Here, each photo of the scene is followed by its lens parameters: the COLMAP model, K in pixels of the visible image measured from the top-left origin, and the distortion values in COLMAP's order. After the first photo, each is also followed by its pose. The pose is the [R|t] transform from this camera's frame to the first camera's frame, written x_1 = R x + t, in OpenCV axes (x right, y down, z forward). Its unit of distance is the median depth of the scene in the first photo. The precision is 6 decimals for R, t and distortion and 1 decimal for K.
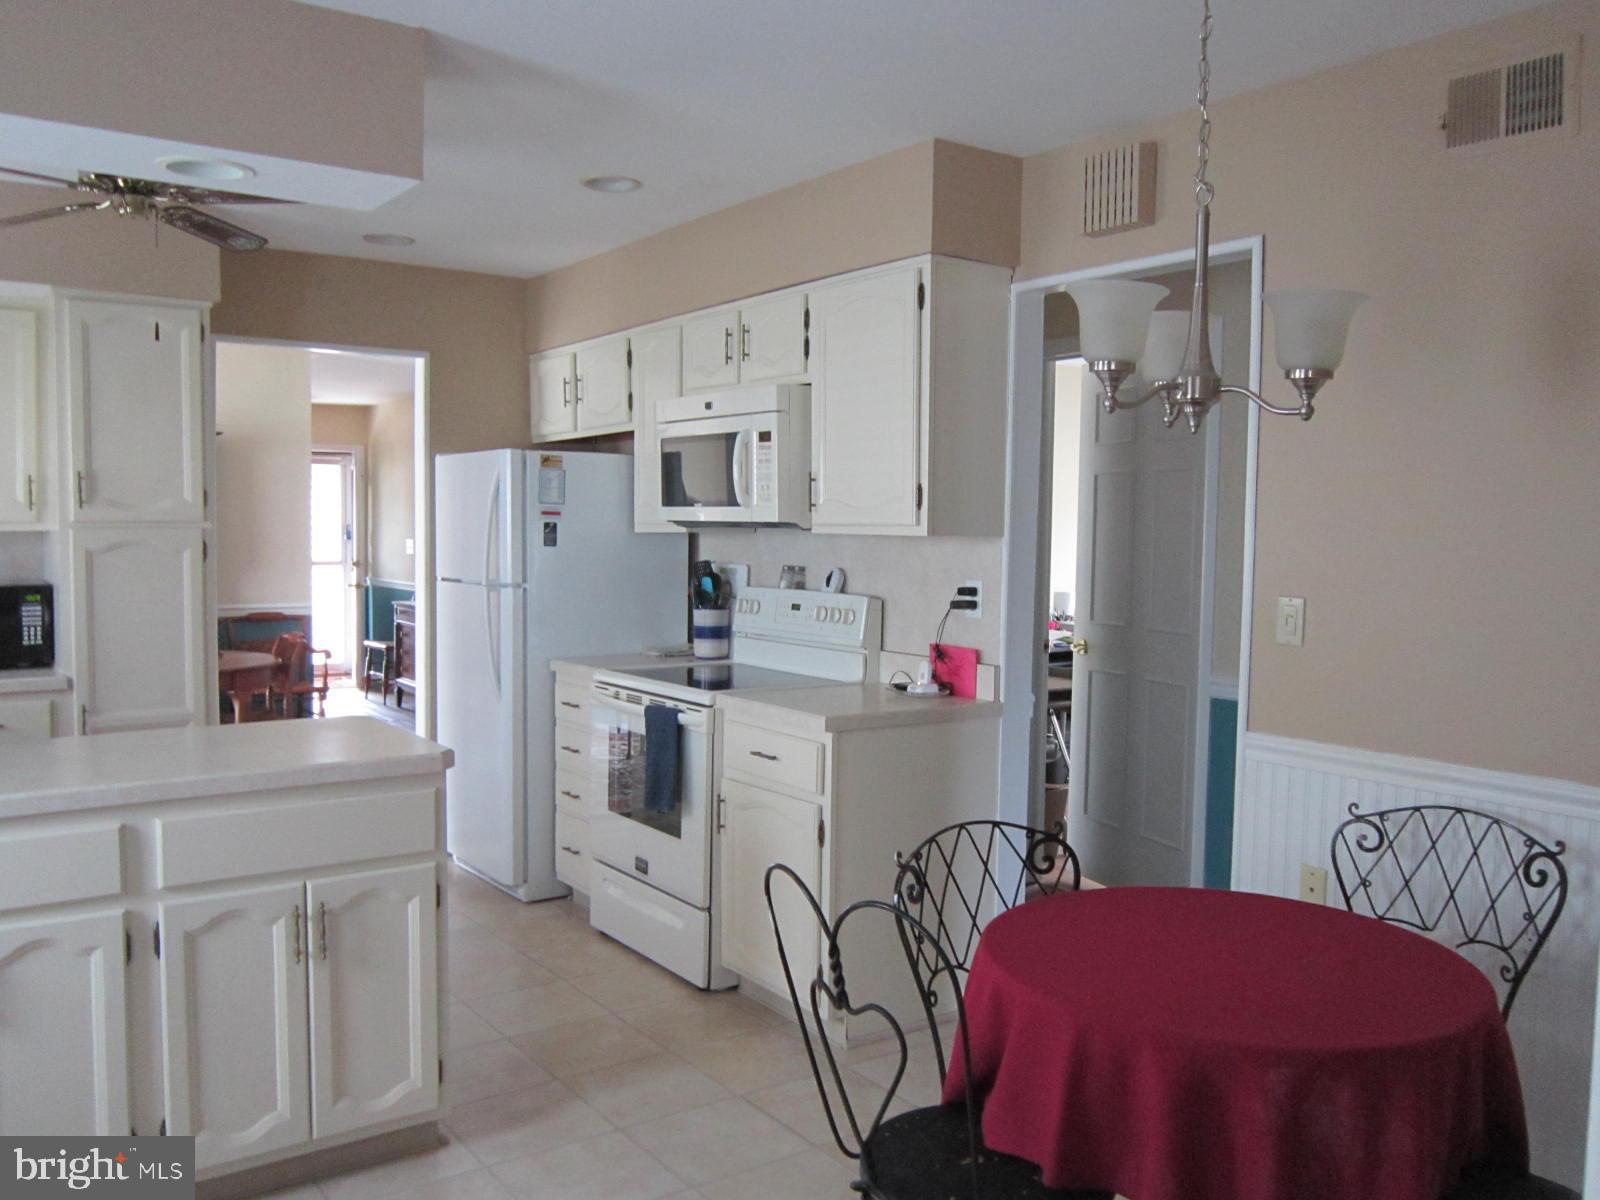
lens RADIAL K [[1311.2, 0, 800.0], [0, 1311.2, 600.0], [0, 0, 1]] dist [-0.059833, 0.018919]
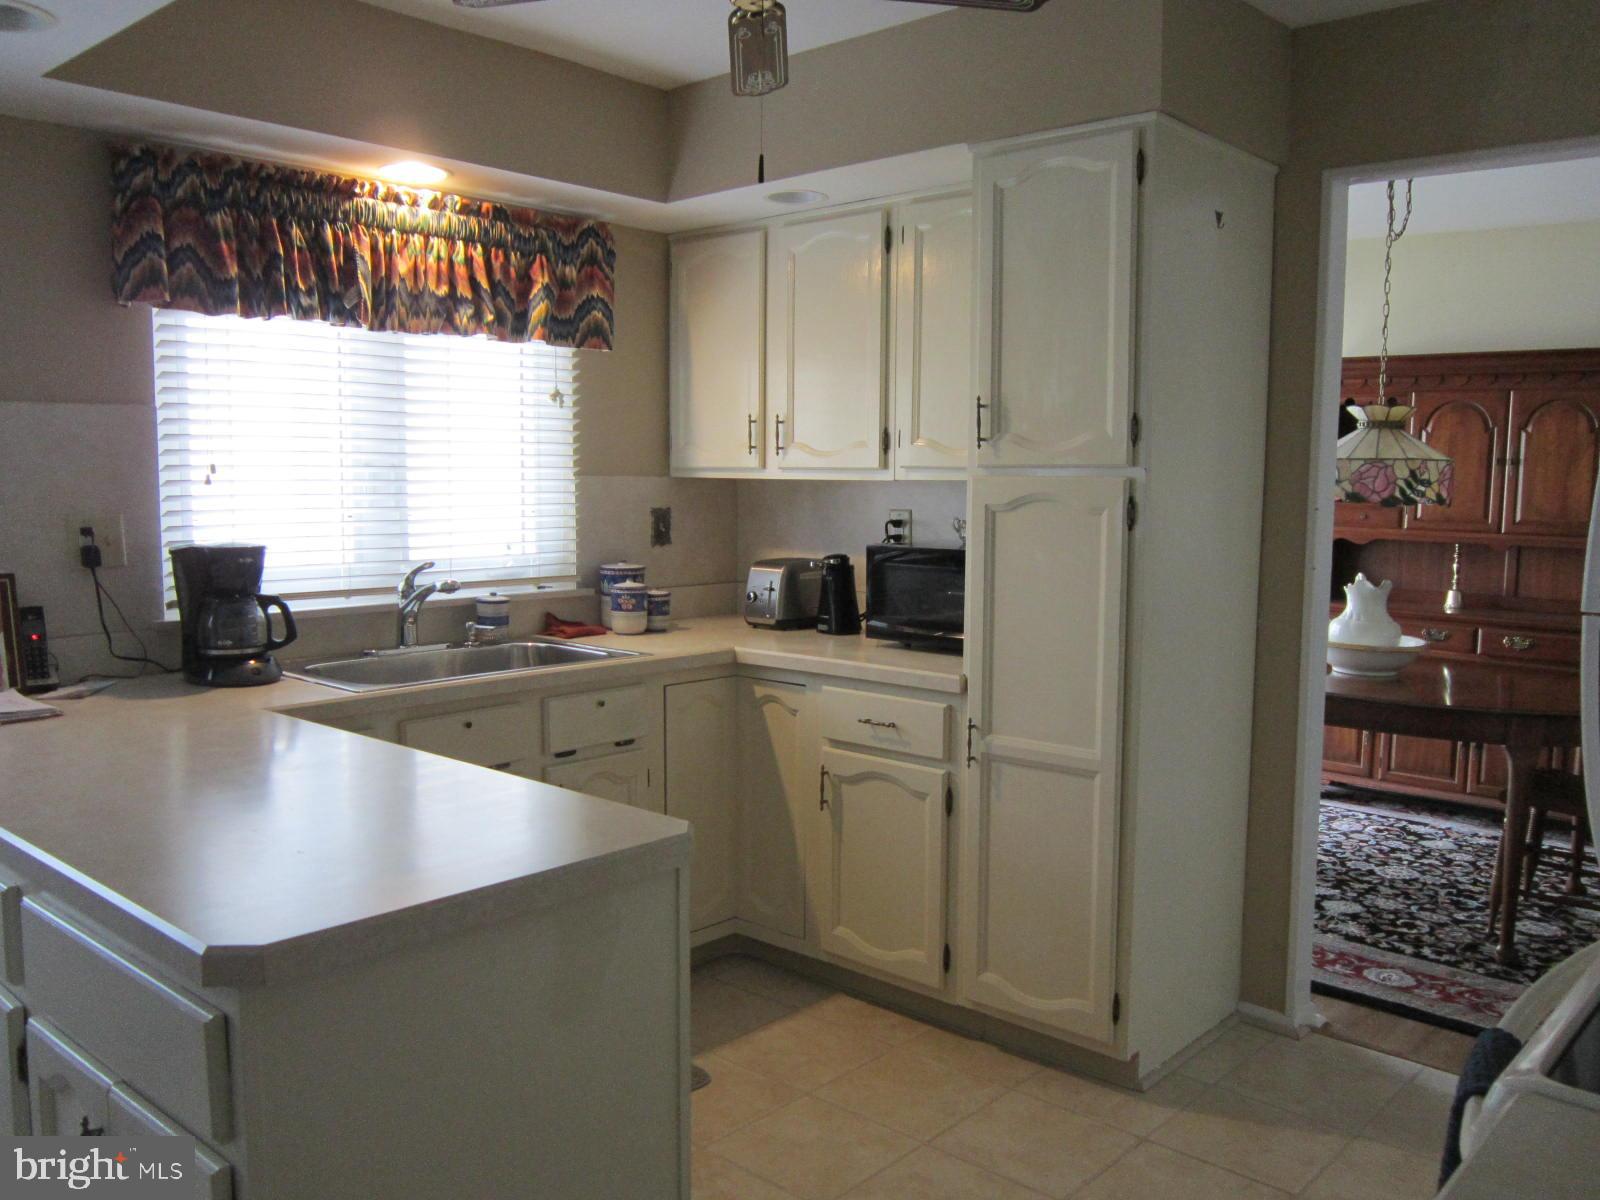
lens RADIAL K [[1311.2, 0, 800.0], [0, 1311.2, 600.0], [0, 0, 1]] dist [-0.059833, 0.018919]
pose [[0.214928, 0.084063, -0.973005, 0.137482], [-0.066538, 0.995234, 0.071286, -0.031481], [0.974361, 0.049420, 0.219497, 0.734850]]
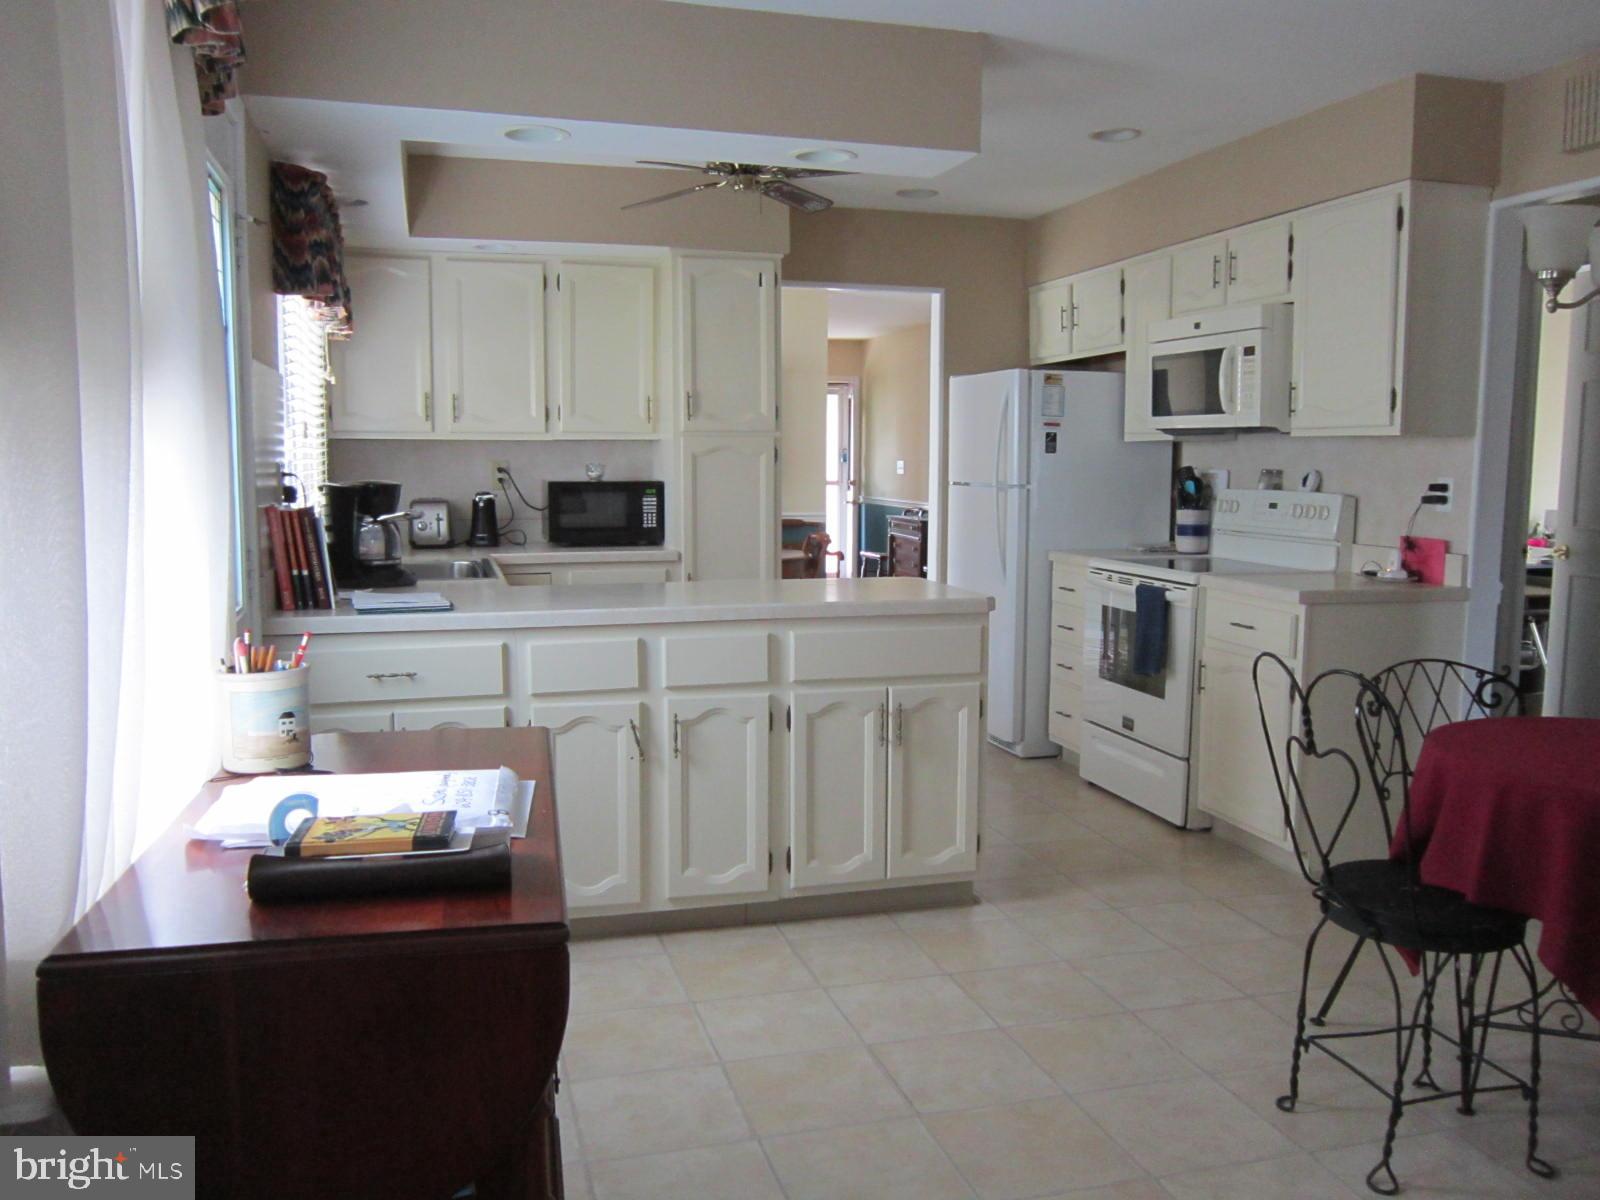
lens RADIAL K [[1311.2, 0, 800.0], [0, 1311.2, 600.0], [0, 0, 1]] dist [-0.059833, 0.018919]
pose [[0.941289, 0.030621, -0.336210, -0.008389], [-0.013867, 0.998545, 0.052119, 0.037441], [0.337317, -0.044397, 0.940344, -0.198366]]
